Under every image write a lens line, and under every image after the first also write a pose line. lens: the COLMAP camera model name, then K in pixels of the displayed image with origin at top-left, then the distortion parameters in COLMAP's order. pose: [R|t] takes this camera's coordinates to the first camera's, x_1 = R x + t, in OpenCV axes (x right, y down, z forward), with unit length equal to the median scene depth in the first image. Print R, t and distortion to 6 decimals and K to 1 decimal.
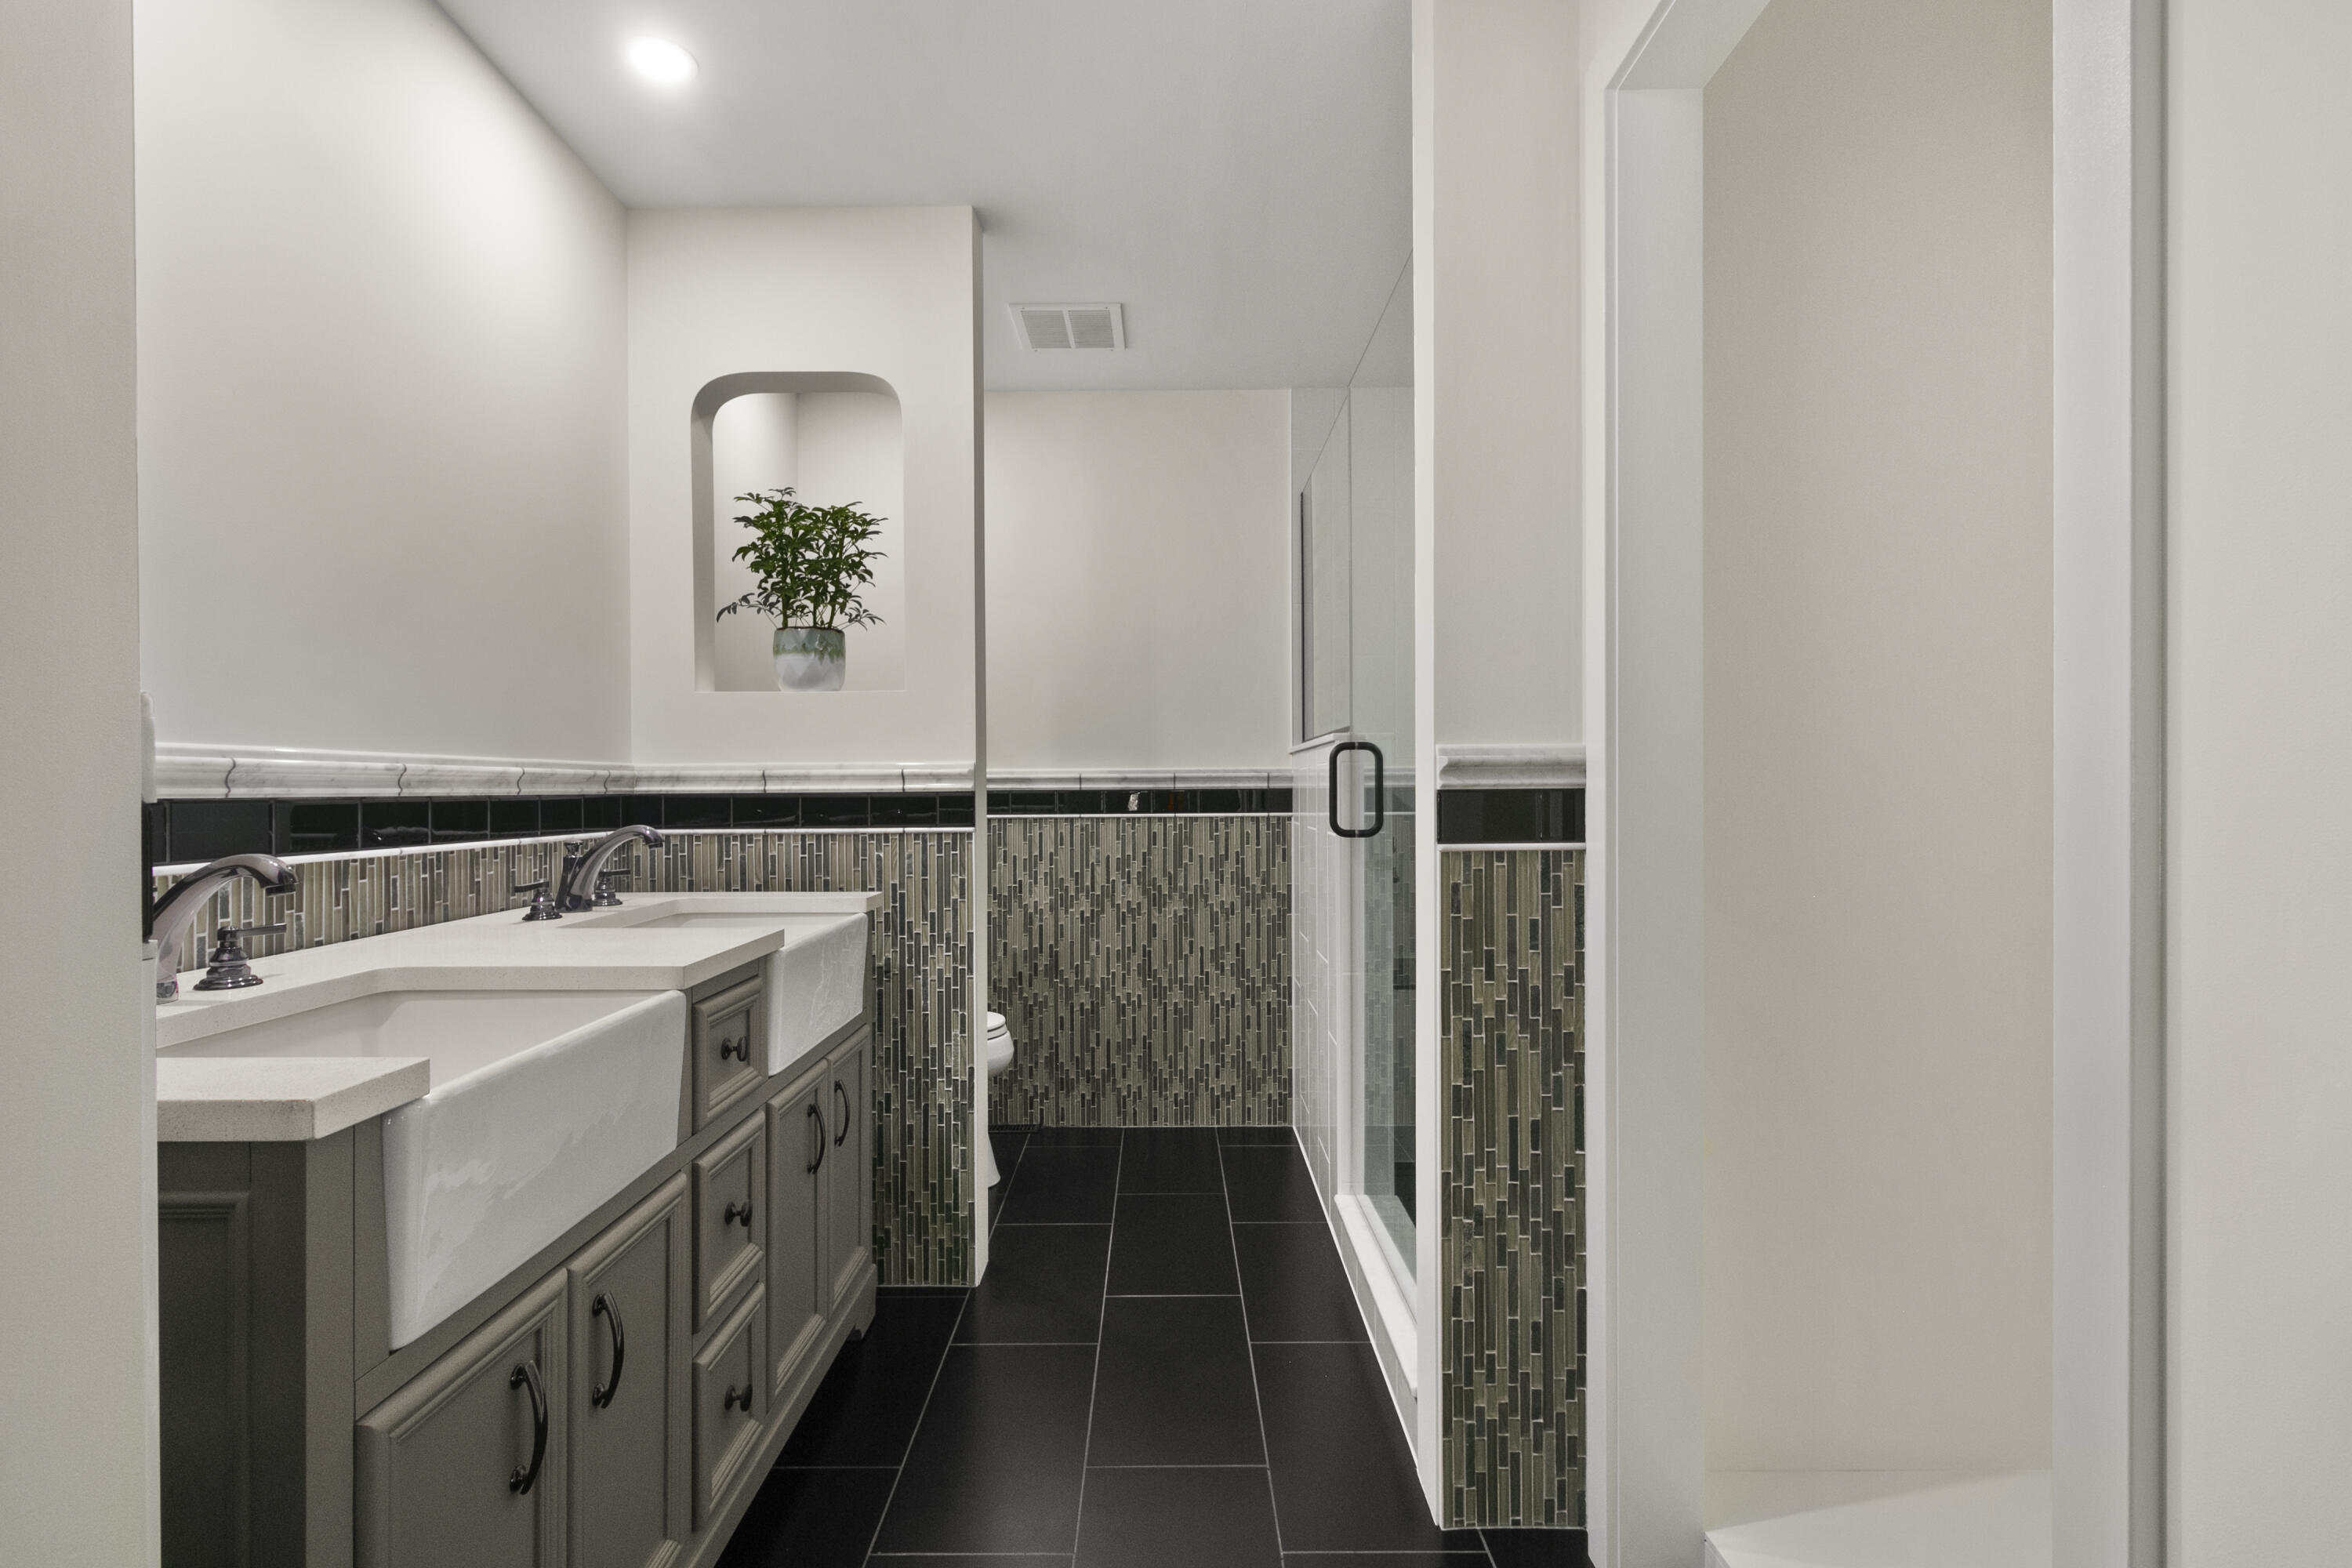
lens RADIAL K [[1093.2, 0, 1159.0], [0, 1093.2, 782.3], [0, 0, 1]] dist [0.002161, -0.000699]
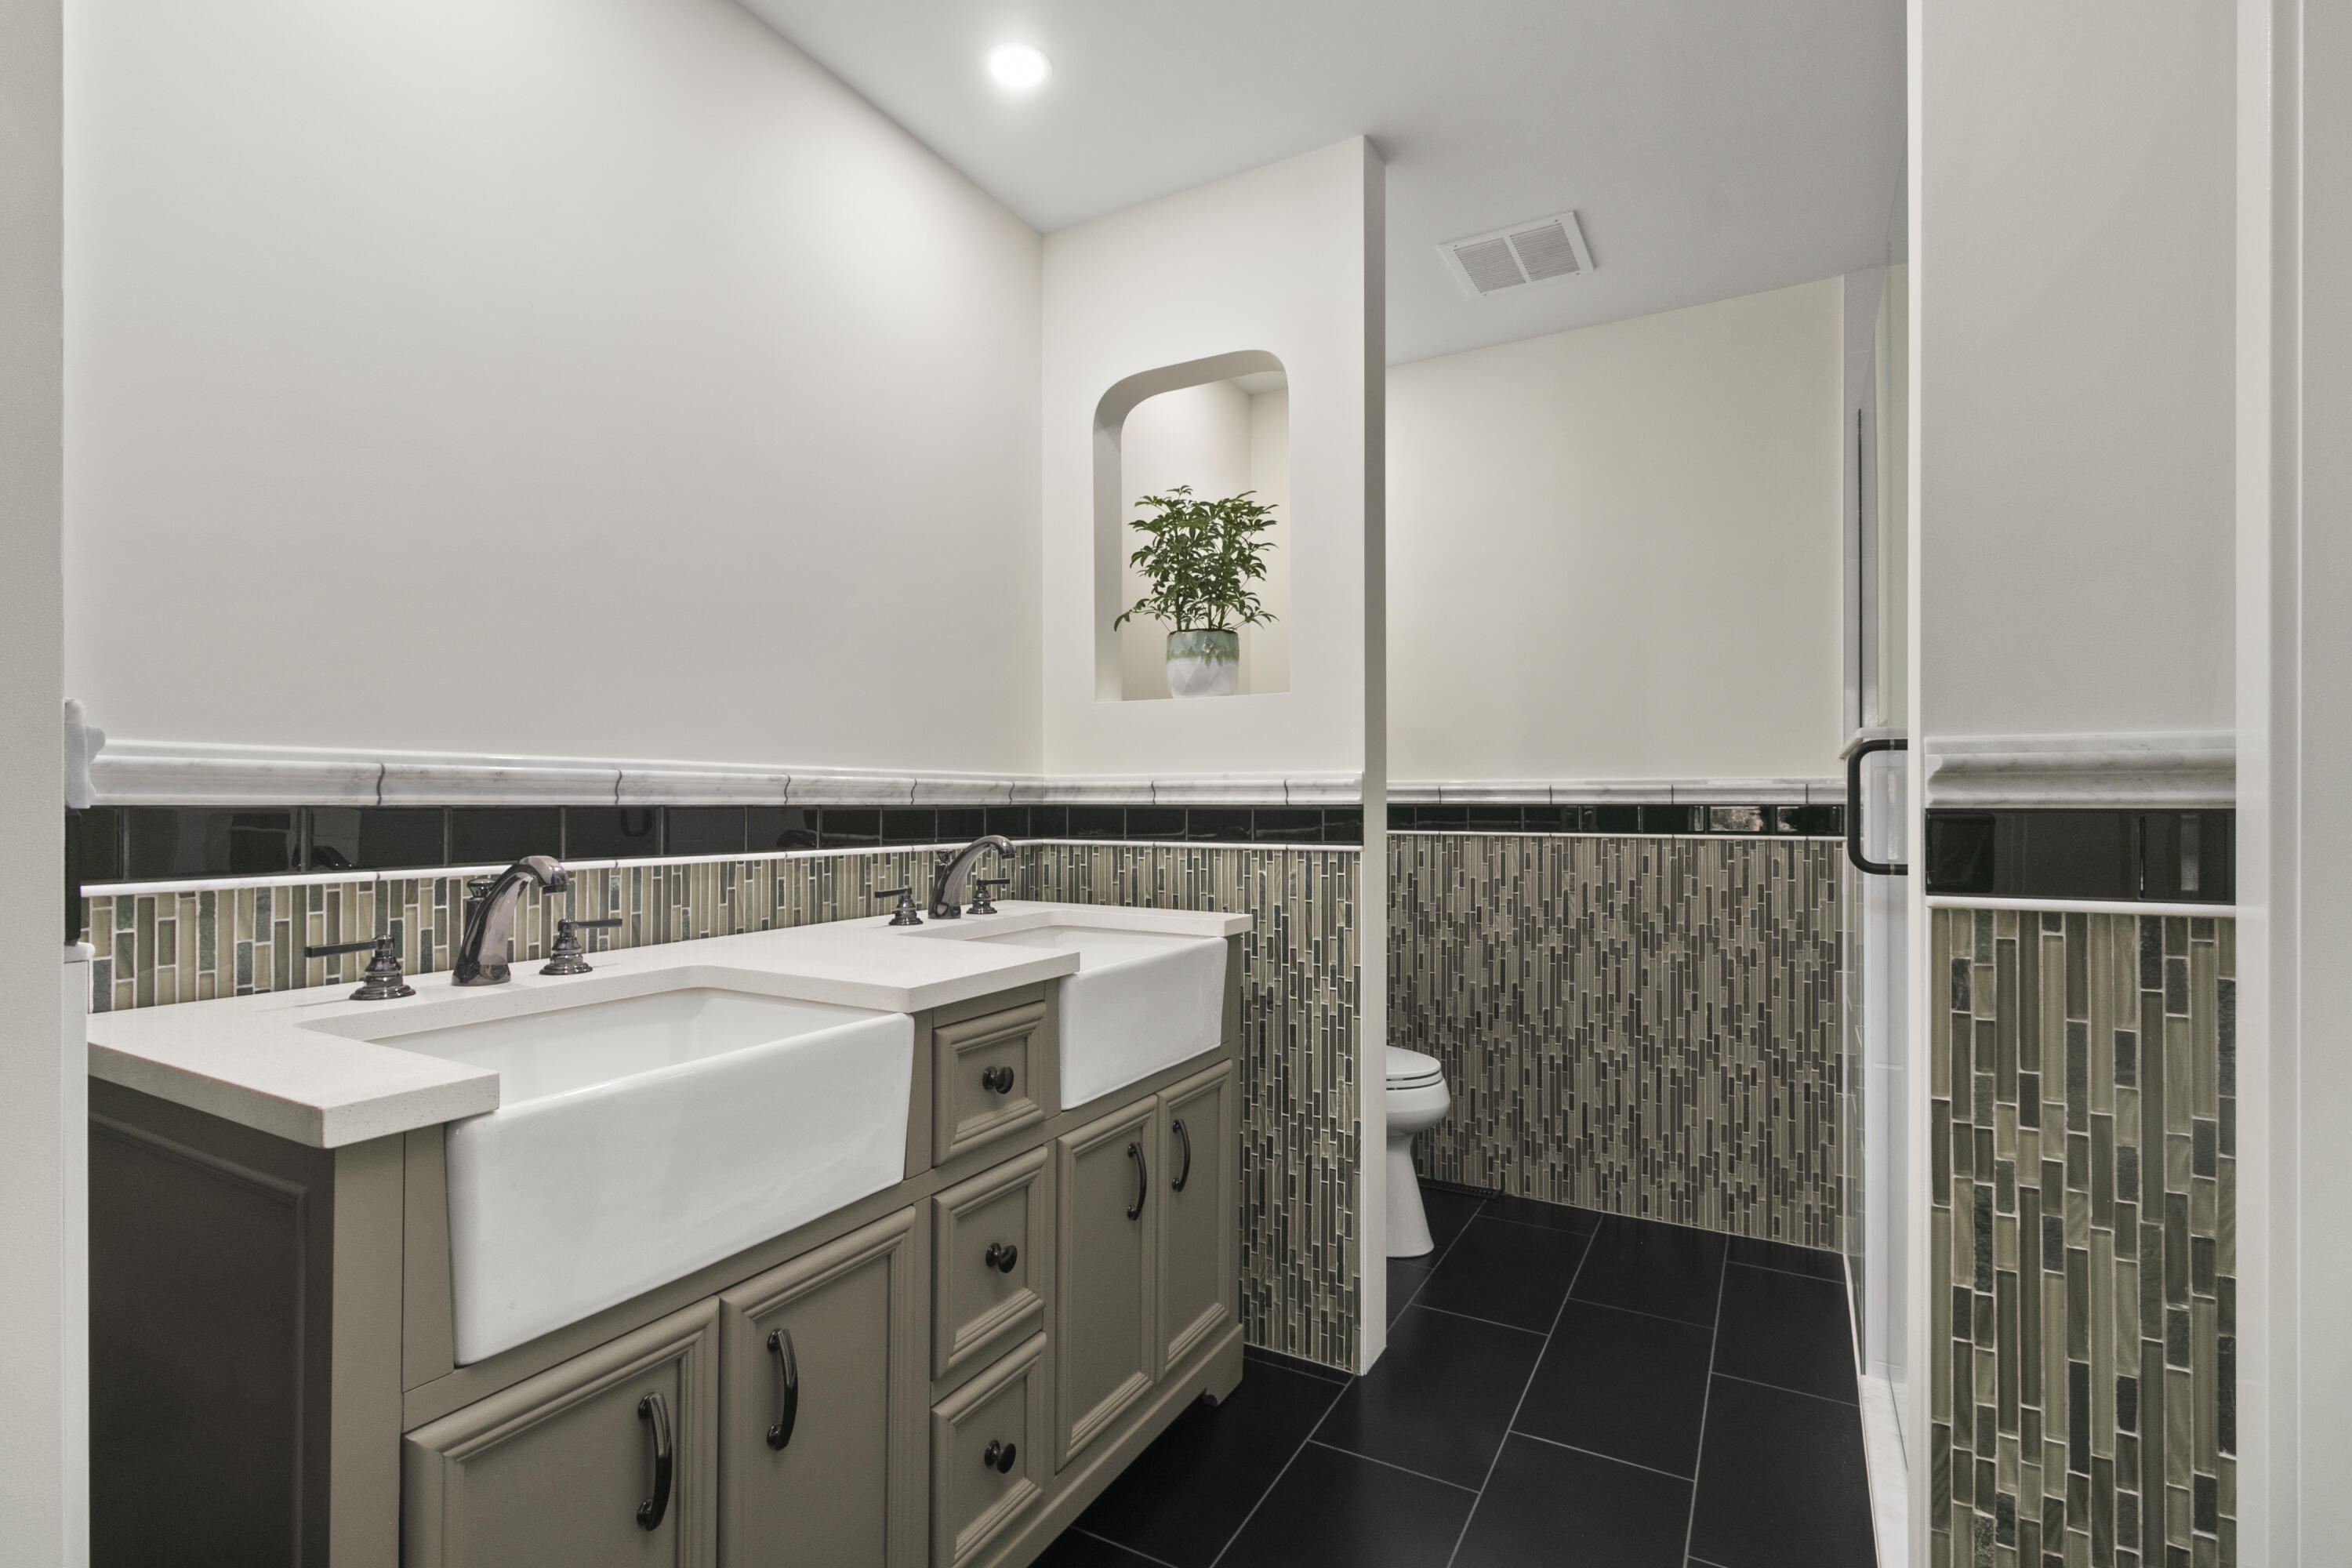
lens RADIAL K [[1093.2, 0, 1185.6], [0, 1093.2, 788.8], [0, 0, 1]] dist [0.002161, -0.000699]
pose [[0.872836, 0.001881, -0.488009, 0.151276], [-0.004296, 0.999983, -0.003829, -0.000365], [0.487994, 0.005439, 0.872830, 0.194124]]
